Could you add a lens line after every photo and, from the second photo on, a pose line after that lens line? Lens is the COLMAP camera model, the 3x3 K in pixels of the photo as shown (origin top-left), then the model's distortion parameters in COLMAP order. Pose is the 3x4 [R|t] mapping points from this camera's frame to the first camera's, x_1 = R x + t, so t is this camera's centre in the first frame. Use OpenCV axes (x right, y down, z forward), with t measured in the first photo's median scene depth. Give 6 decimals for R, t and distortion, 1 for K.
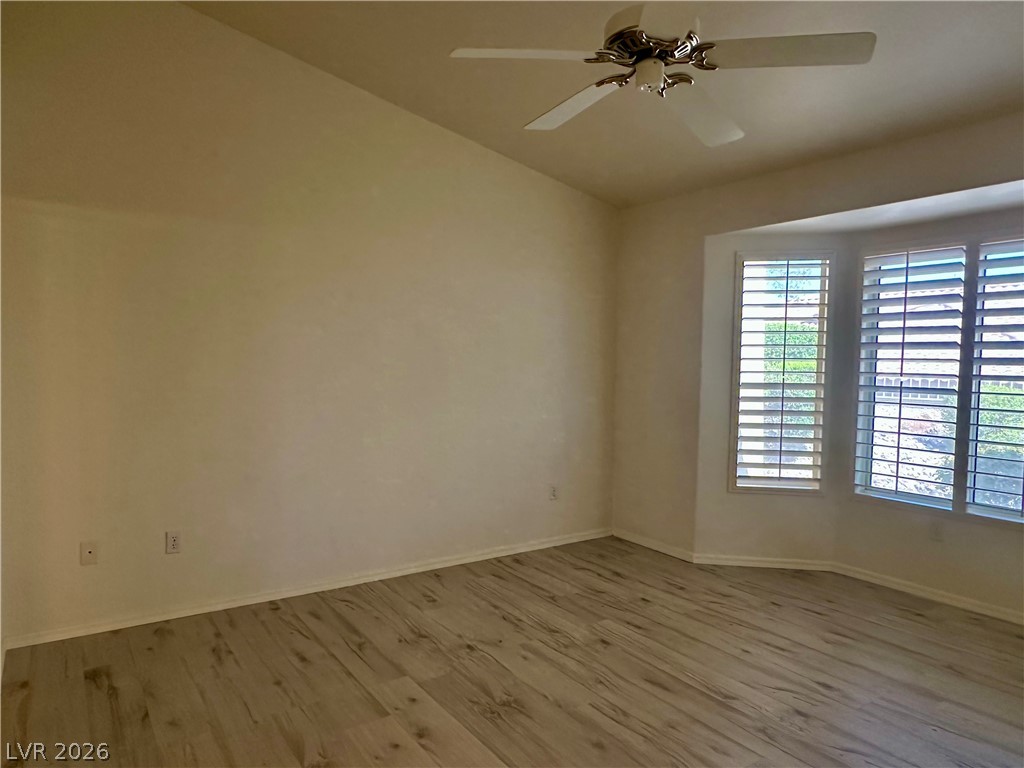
lens RADIAL K [[671.0, 0, 511.0], [0, 671.0, 384.9], [0, 0, 1]] dist [-0.002874, 0.001993]
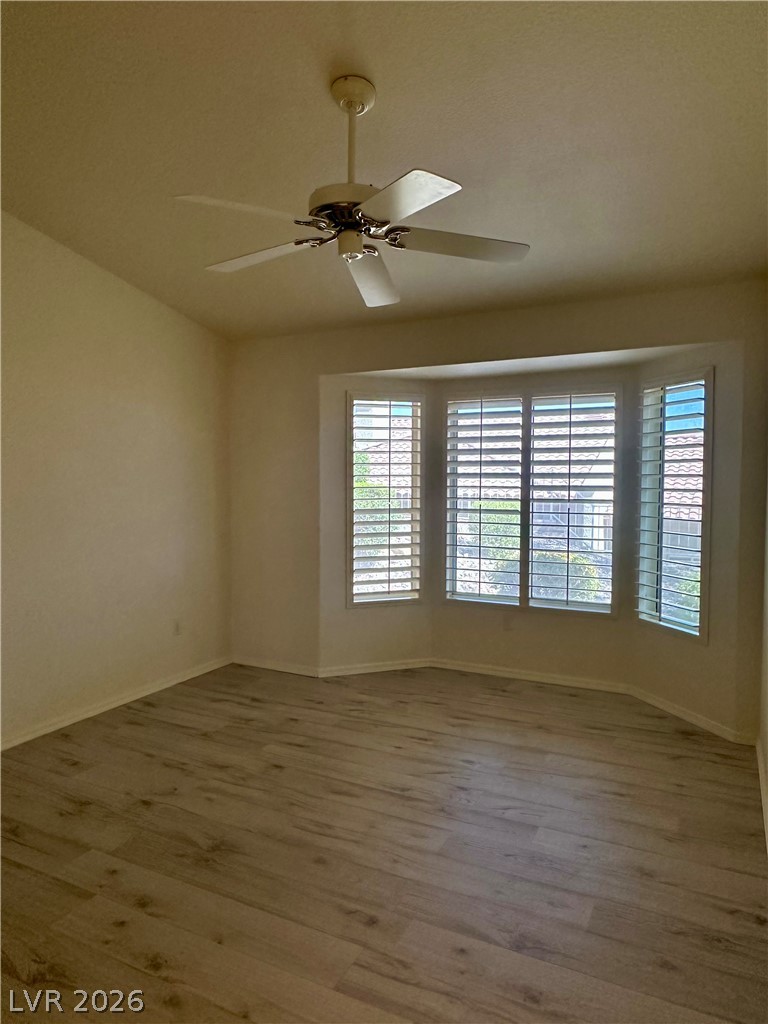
lens RADIAL K [[671.0, 0, 367.4], [0, 671.0, 504.7], [0, 0, 1]] dist [-0.002874, 0.001993]
pose [[0.881581, -0.034821, 0.470746, -0.190068], [0.032262, 0.999388, 0.013507, -0.030164], [-0.470928, 0.003280, 0.882165, 0.008912]]
